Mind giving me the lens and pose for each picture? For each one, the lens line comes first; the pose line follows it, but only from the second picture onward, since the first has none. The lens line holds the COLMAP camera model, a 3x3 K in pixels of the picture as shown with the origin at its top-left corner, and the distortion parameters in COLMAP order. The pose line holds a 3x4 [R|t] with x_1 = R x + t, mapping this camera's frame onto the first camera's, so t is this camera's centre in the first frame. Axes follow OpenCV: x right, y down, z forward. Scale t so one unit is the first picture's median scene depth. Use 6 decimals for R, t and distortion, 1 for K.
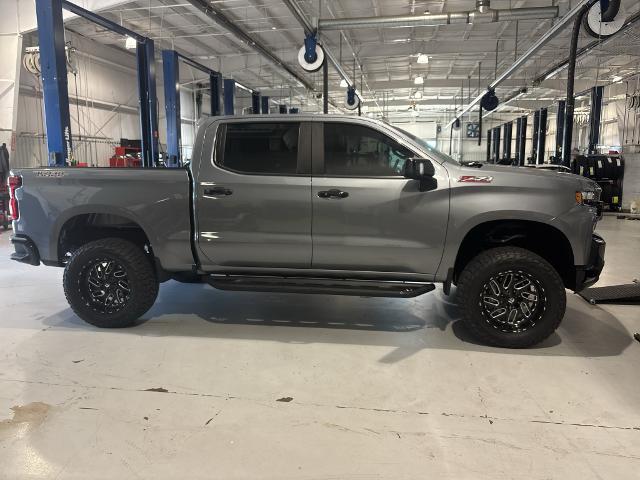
lens RADIAL K [[498.1, 0, 318.6], [0, 498.1, 235.3], [0, 0, 1]] dist [0.029935, -0.036887]
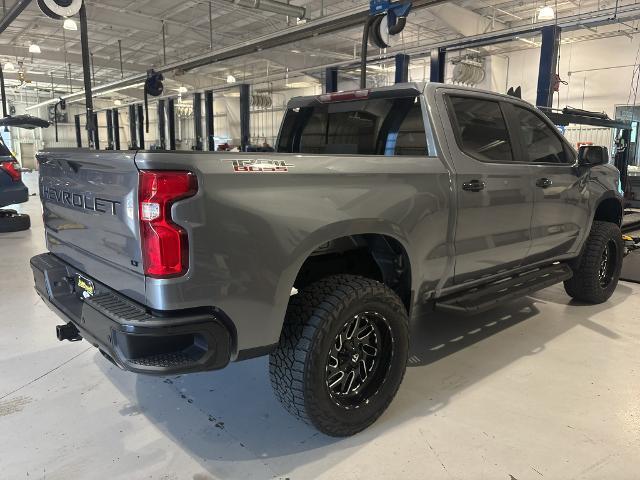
lens RADIAL K [[498.1, 0, 322.0], [0, 498.1, 239.3], [0, 0, 1]] dist [0.029935, -0.036887]
pose [[0.617935, -0.129201, 0.775541, -0.252146], [0.106807, 0.991056, 0.080004, -0.025980], [-0.778941, 0.033395, 0.626208, 0.189475]]
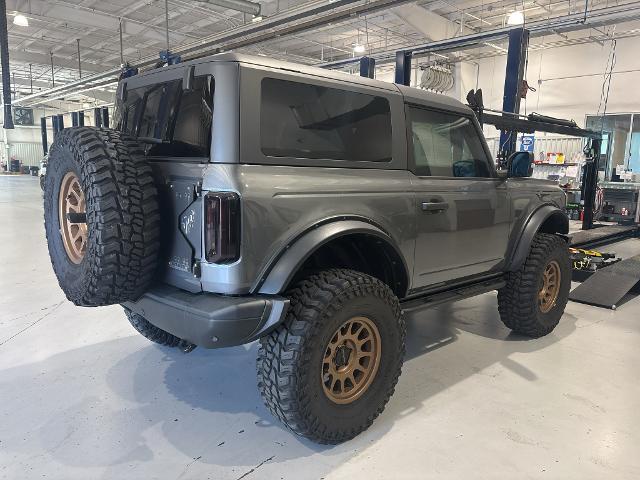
lens RADIAL K [[498.1, 0, 315.7], [0, 498.1, 240.5], [0, 0, 1]] dist [0.029935, -0.036887]
pose [[0.603209, -0.107755, 0.790271, -0.193507], [0.092001, 0.993618, 0.065259, -0.019348], [-0.792260, 0.033341, 0.609273, 0.184303]]
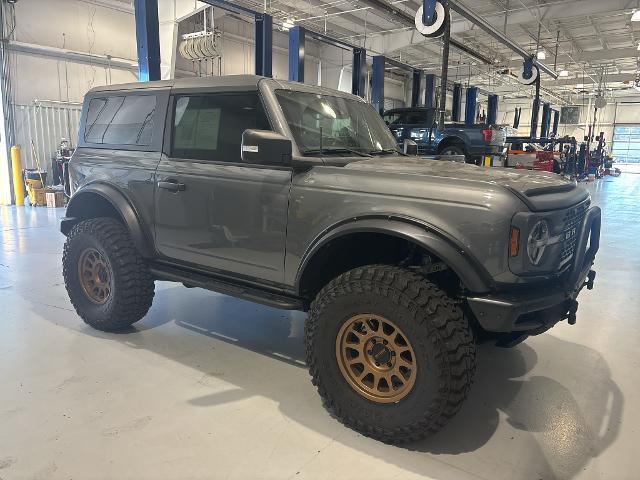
lens RADIAL K [[498.1, 0, 313.7], [0, 498.1, 234.7], [0, 0, 1]] dist [0.029935, -0.036887]
pose [[0.898909, 0.096096, -0.427468, 0.136656], [-0.085830, 0.995370, 0.043274, -0.009431], [0.429647, -0.002210, 0.902994, 0.099503]]
